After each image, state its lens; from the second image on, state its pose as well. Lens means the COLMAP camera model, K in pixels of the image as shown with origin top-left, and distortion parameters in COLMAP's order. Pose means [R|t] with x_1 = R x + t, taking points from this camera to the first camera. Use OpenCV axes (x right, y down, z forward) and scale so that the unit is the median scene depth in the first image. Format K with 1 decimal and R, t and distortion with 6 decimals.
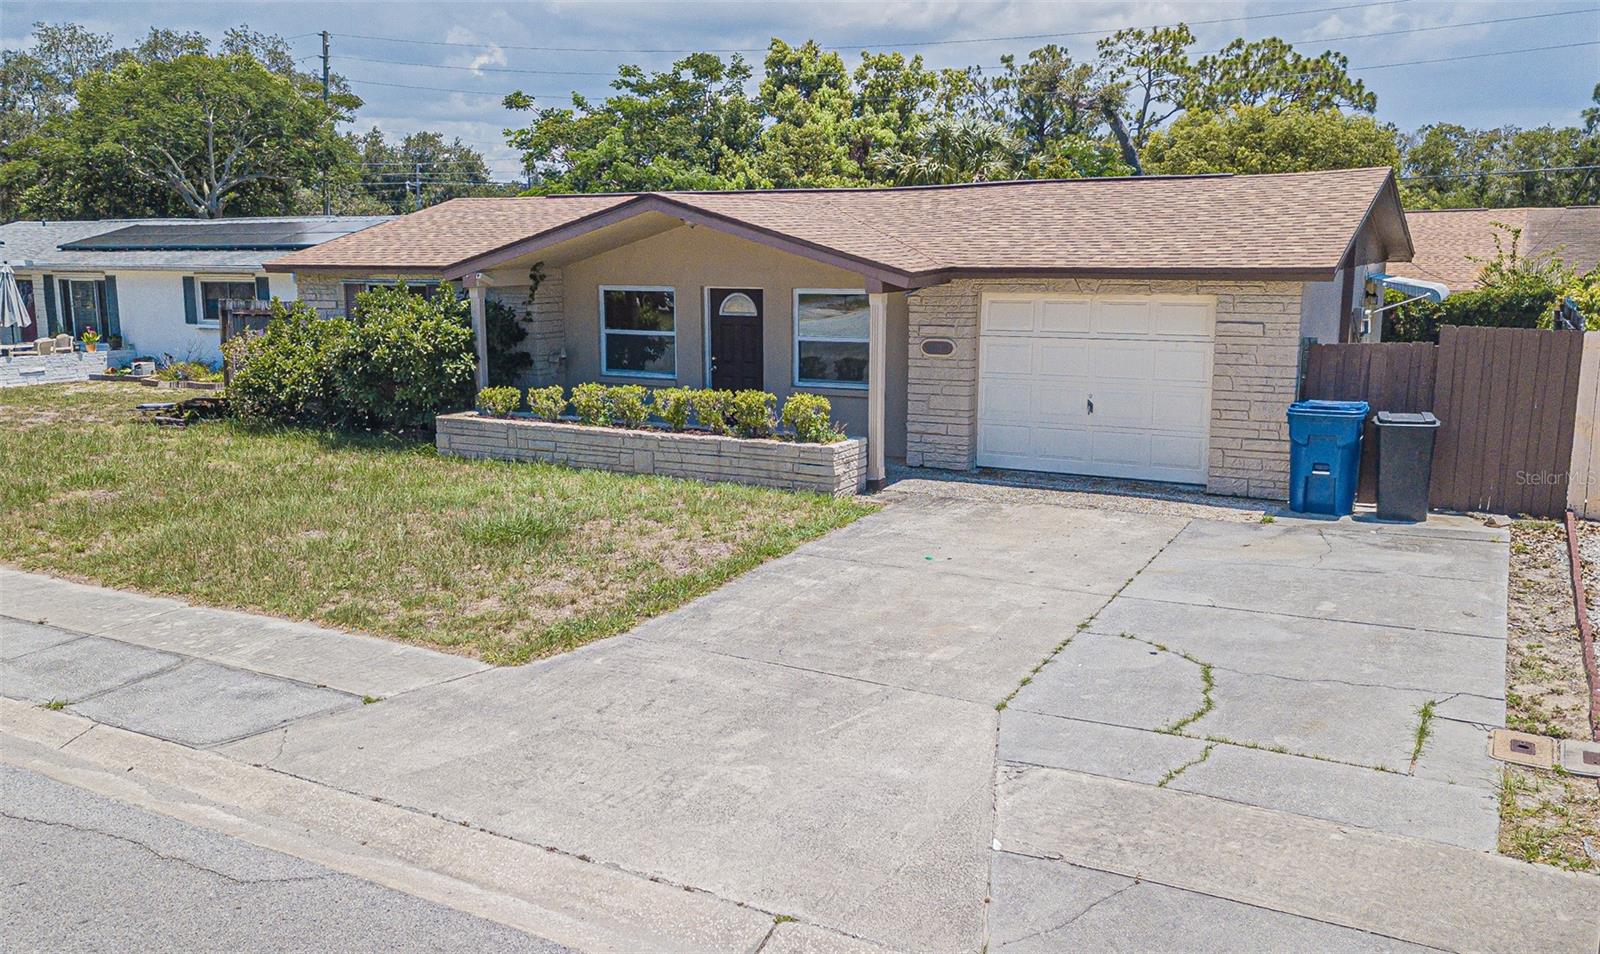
lens RADIAL K [[1329.8, 0, 751.2], [0, 1329.8, 480.0], [0, 0, 1]] dist [0.026941, -0.003276]
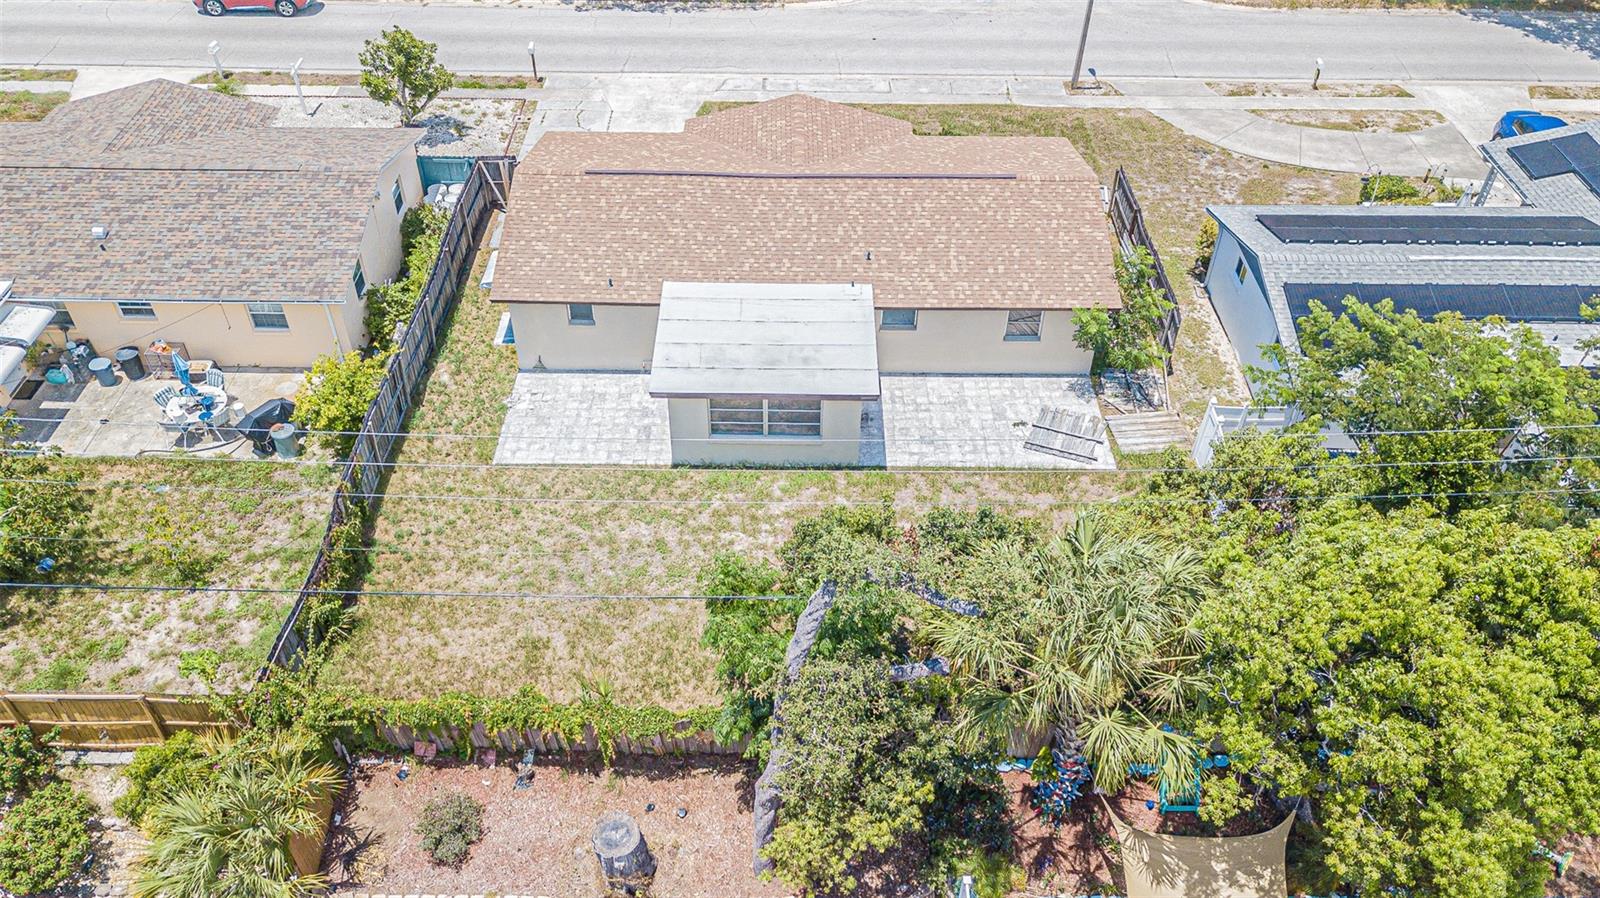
lens RADIAL K [[1222.9, 0, 800.0], [0, 1222.9, 449.0], [0, 0, 1]] dist [0.024802, 0.008754]
pose [[-0.862915, 0.332144, -0.380864, 1.106192], [-0.093991, 0.635028, 0.766750, -1.686473], [0.496531, 0.697438, -0.516757, 2.875215]]
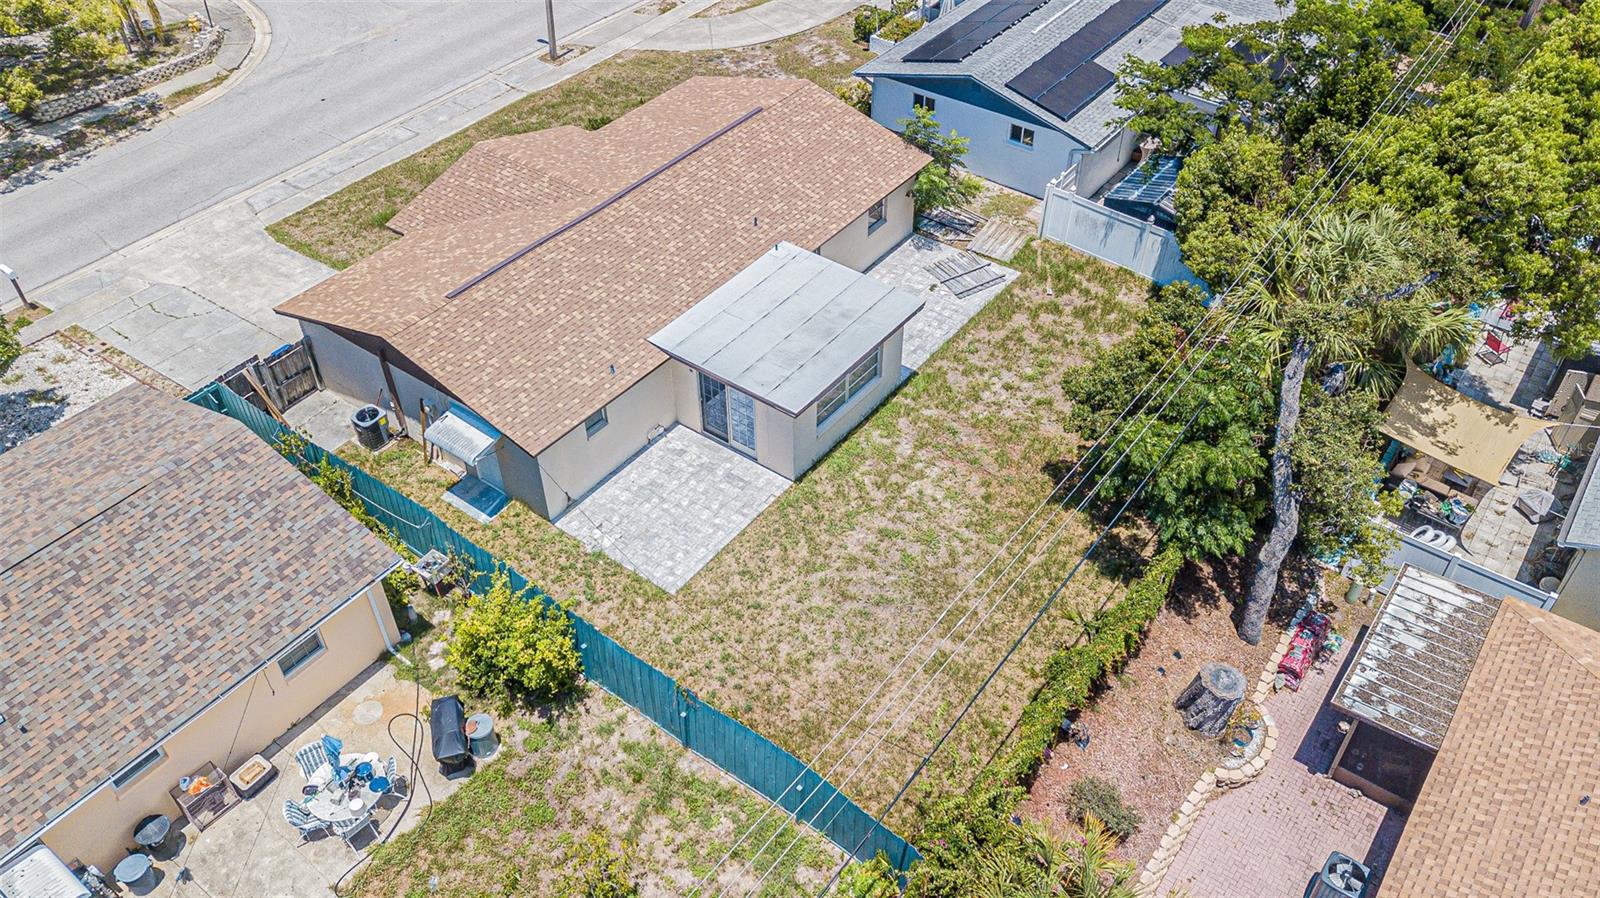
lens RADIAL K [[1222.9, 0, 800.0], [0, 1222.9, 449.0], [0, 0, 1]] dist [0.024802, 0.008754]
pose [[-0.111954, 0.670737, -0.733197, 1.905393], [-0.163134, 0.715420, 0.679383, -1.472027], [0.980231, 0.195669, 0.029326, 1.712121]]
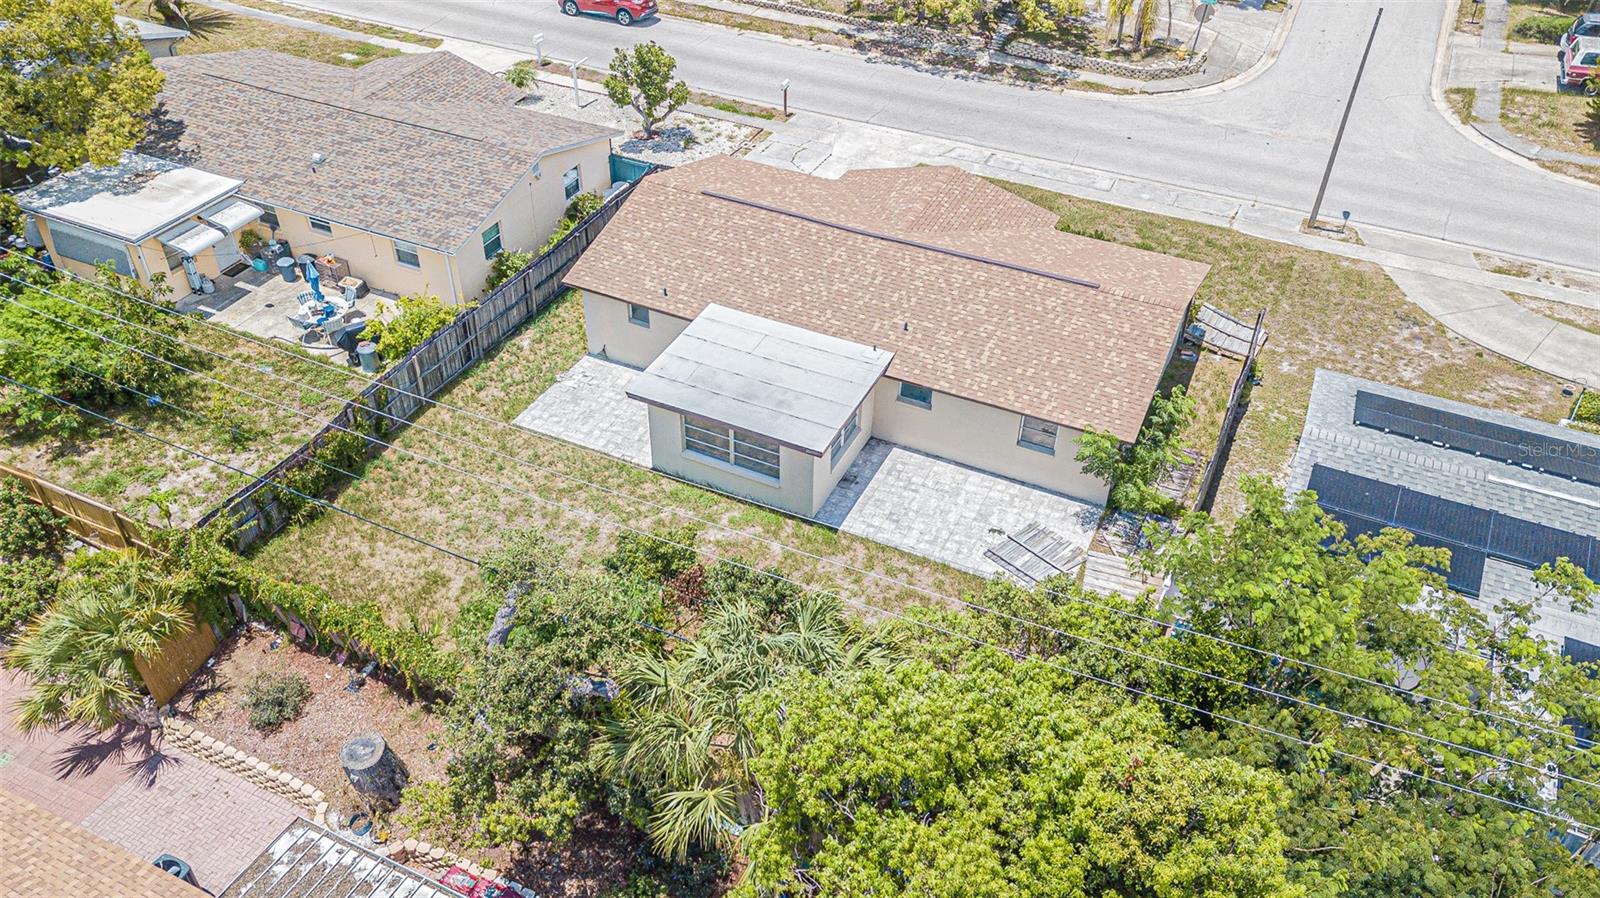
lens RADIAL K [[1222.9, 0, 800.0], [0, 1222.9, 449.0], [0, 0, 1]] dist [0.024802, 0.008754]
pose [[-0.996308, 0.048200, -0.071048, 0.435742], [-0.021830, 0.658118, 0.752598, -1.725871], [0.083033, 0.751370, -0.654636, 3.124074]]
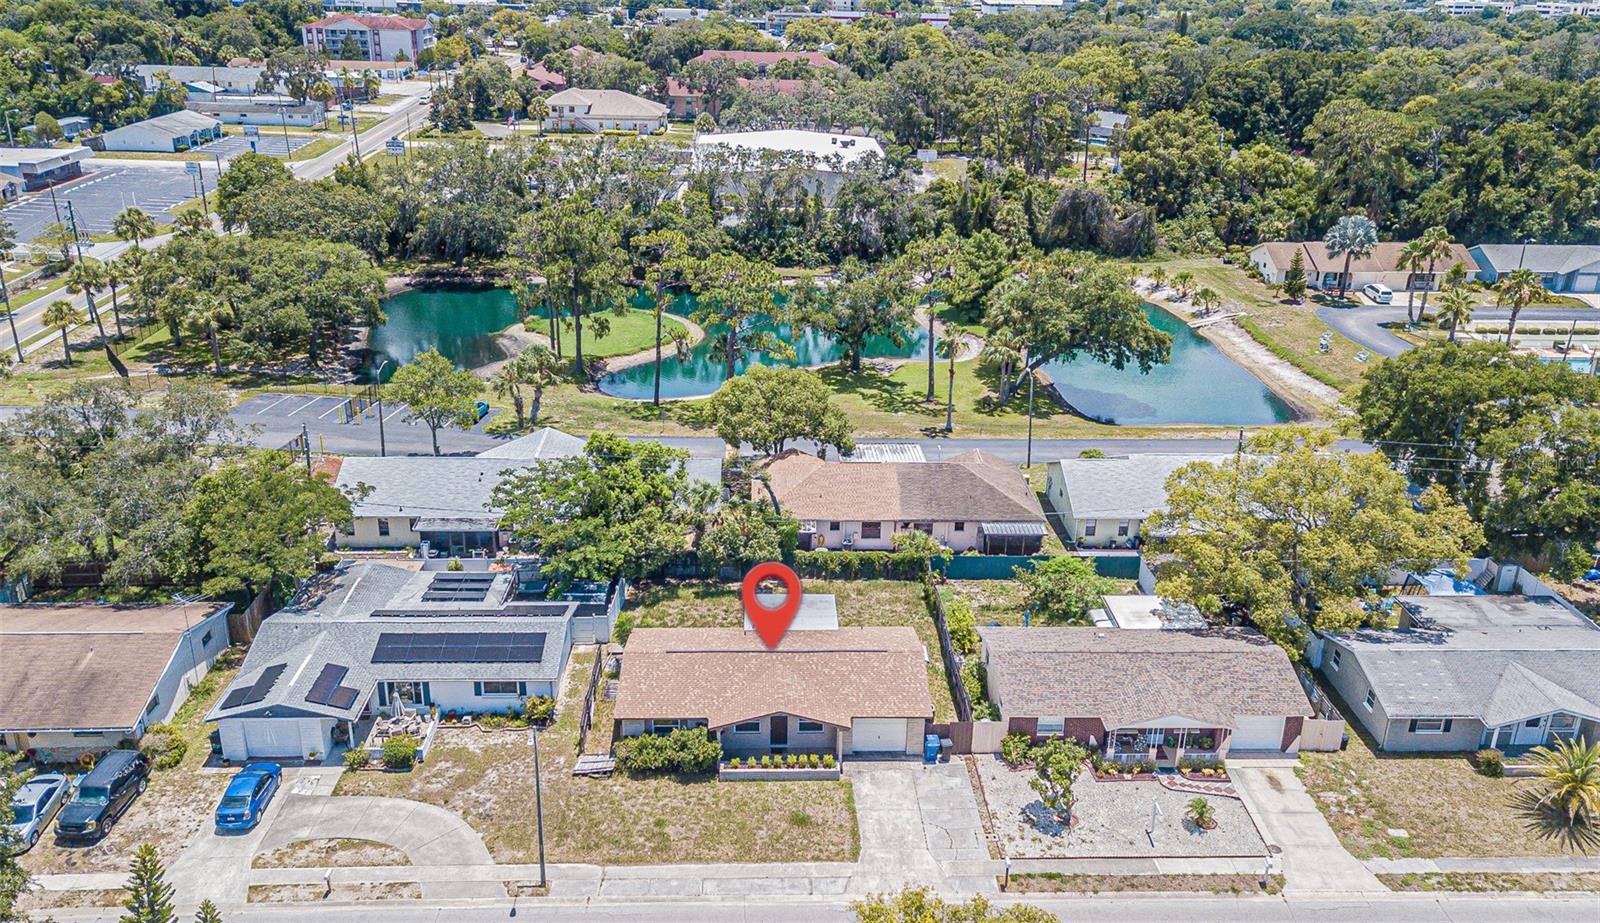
lens RADIAL K [[1288.6, 0, 822.4], [0, 1288.6, 460.8], [0, 0, 1]] dist [0.005610, 0.046312]
pose [[0.839985, -0.173262, 0.514204, -1.974735], [0.066358, 0.973338, 0.219568, -1.934171], [-0.538537, -0.150312, 0.829086, -2.333125]]
